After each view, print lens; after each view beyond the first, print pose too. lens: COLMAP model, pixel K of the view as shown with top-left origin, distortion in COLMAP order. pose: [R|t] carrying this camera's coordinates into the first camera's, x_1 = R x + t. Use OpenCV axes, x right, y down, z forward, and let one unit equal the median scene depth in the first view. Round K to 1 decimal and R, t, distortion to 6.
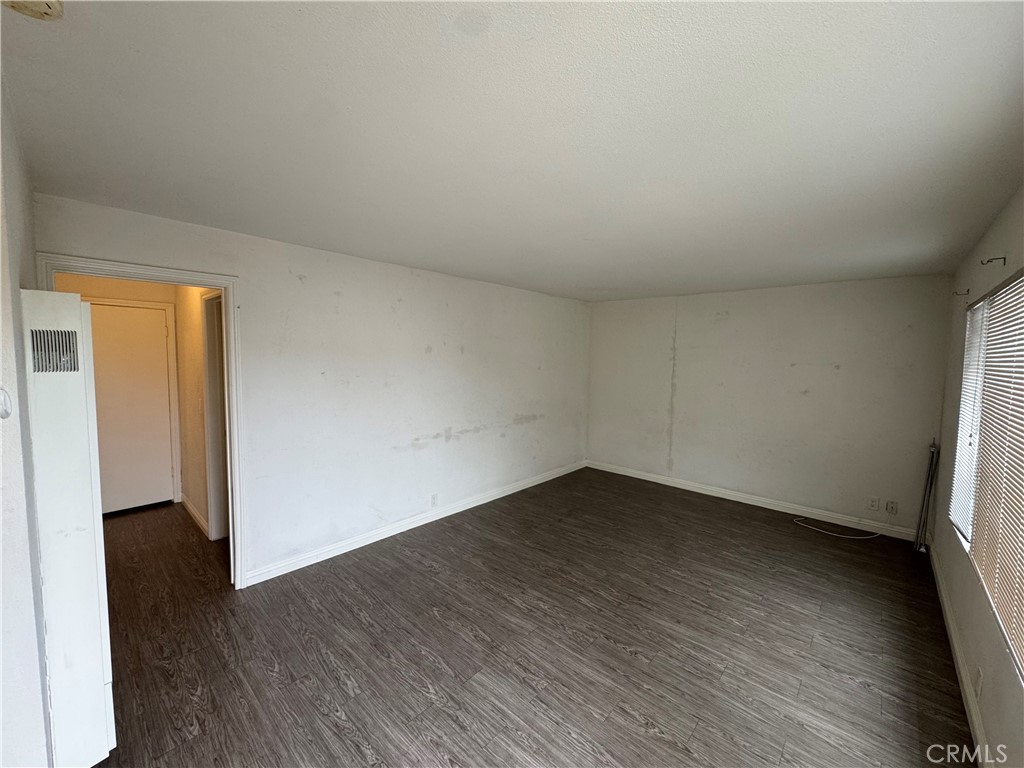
lens RADIAL K [[409.3, 0, 512.0], [0, 409.3, 384.0], [0, 0, 1]] dist [-0.002029, 0.000163]
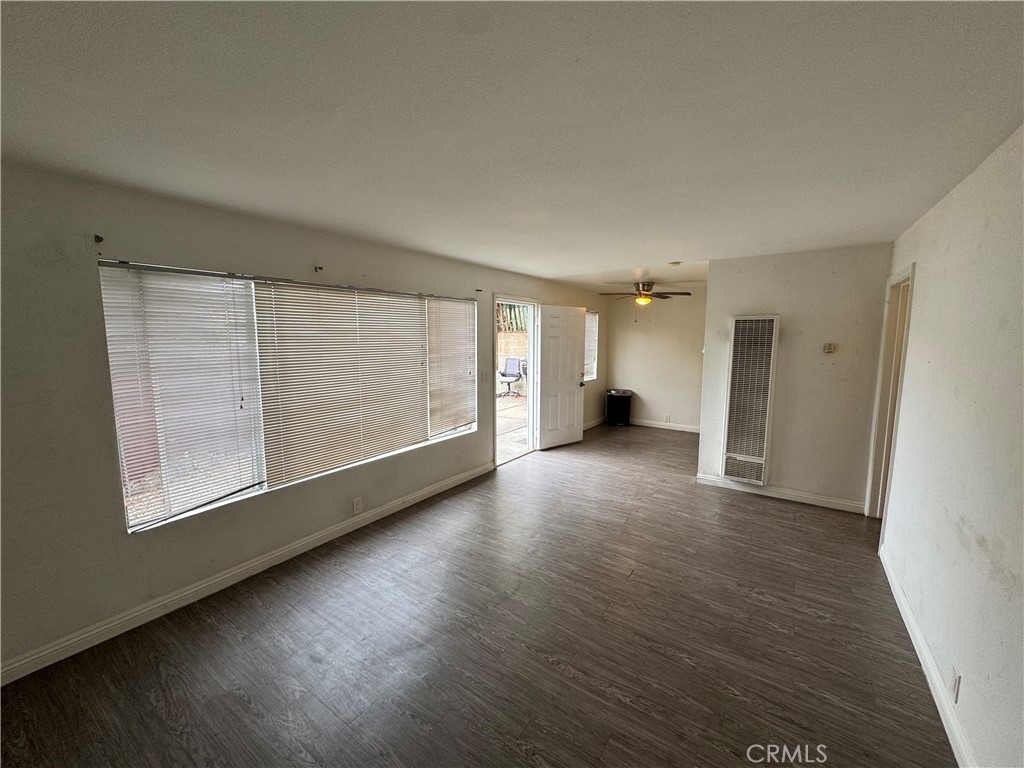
lens RADIAL K [[409.3, 0, 512.0], [0, 409.3, 384.0], [0, 0, 1]] dist [-0.002029, 0.000163]
pose [[-0.990628, -0.001151, -0.136580, 0.344551], [-0.026277, 0.982890, 0.182308, -0.089044], [0.134033, 0.184189, -0.973709, 1.395268]]
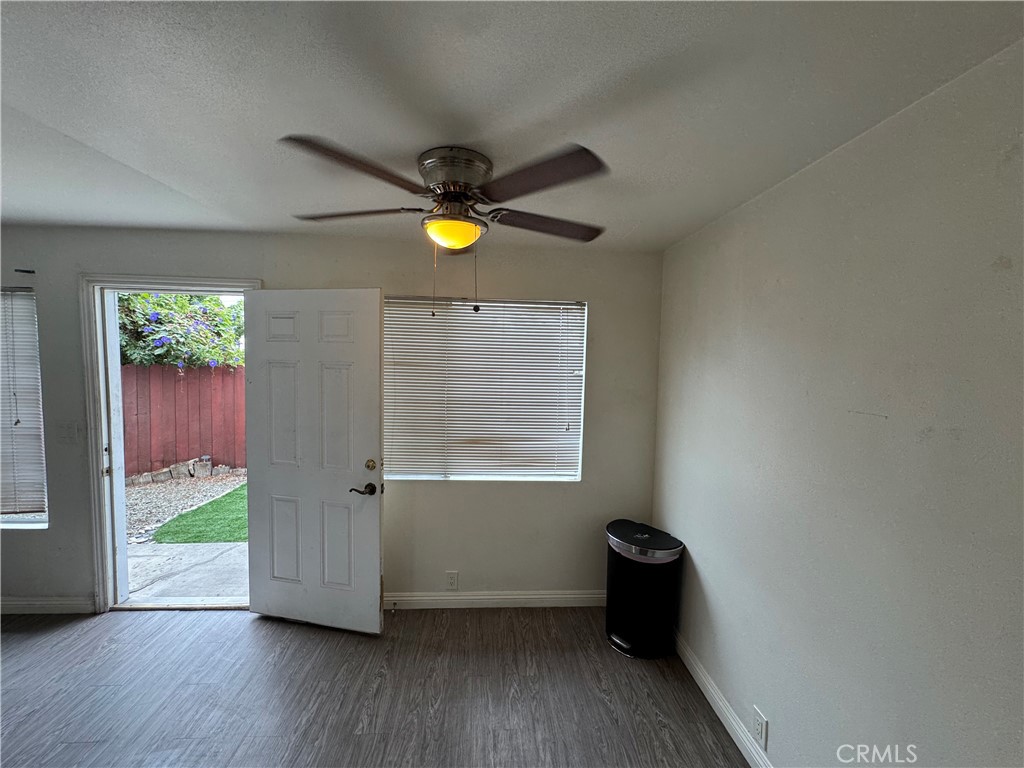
lens RADIAL K [[409.3, 0, 512.0], [0, 409.3, 384.0], [0, 0, 1]] dist [-0.002029, 0.000163]
pose [[-0.720892, -0.072659, 0.689228, -0.740551], [0.015836, 0.992503, 0.121193, -0.025749], [-0.692867, 0.098282, -0.714336, 0.096047]]
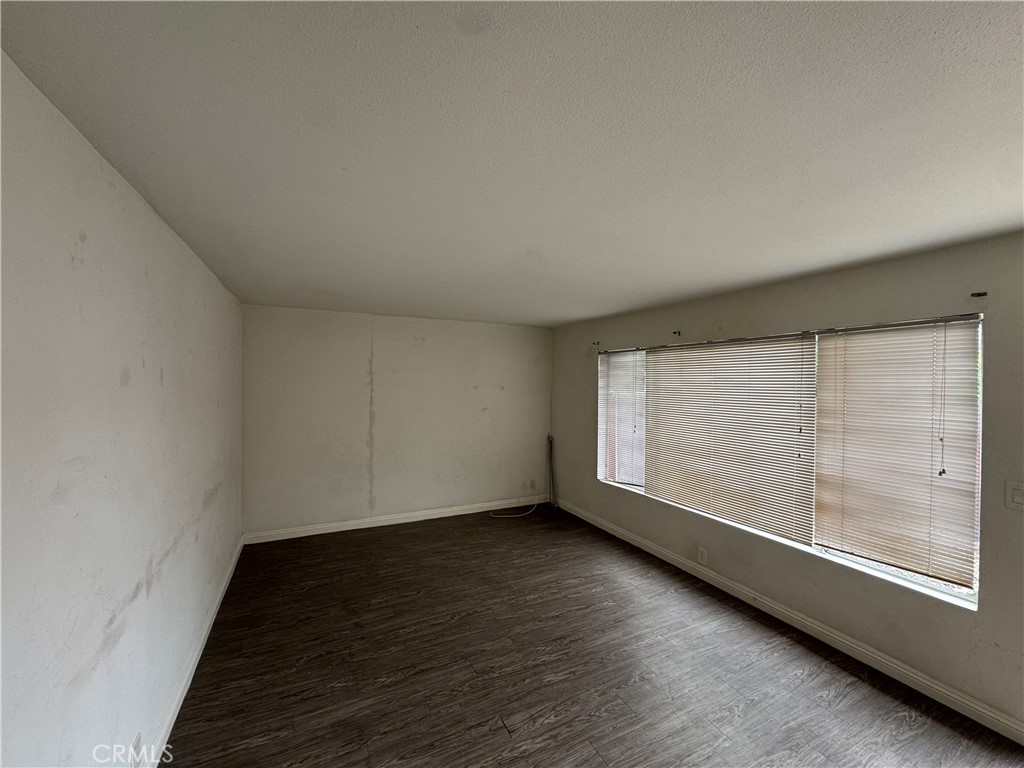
lens RADIAL K [[409.3, 0, 512.0], [0, 409.3, 384.0], [0, 0, 1]] dist [-0.002029, 0.000163]
pose [[0.362943, -0.022076, 0.931550, -0.453199], [0.062194, 0.998064, -0.000579, -0.057032], [-0.929734, 0.058147, 0.363613, 0.534892]]
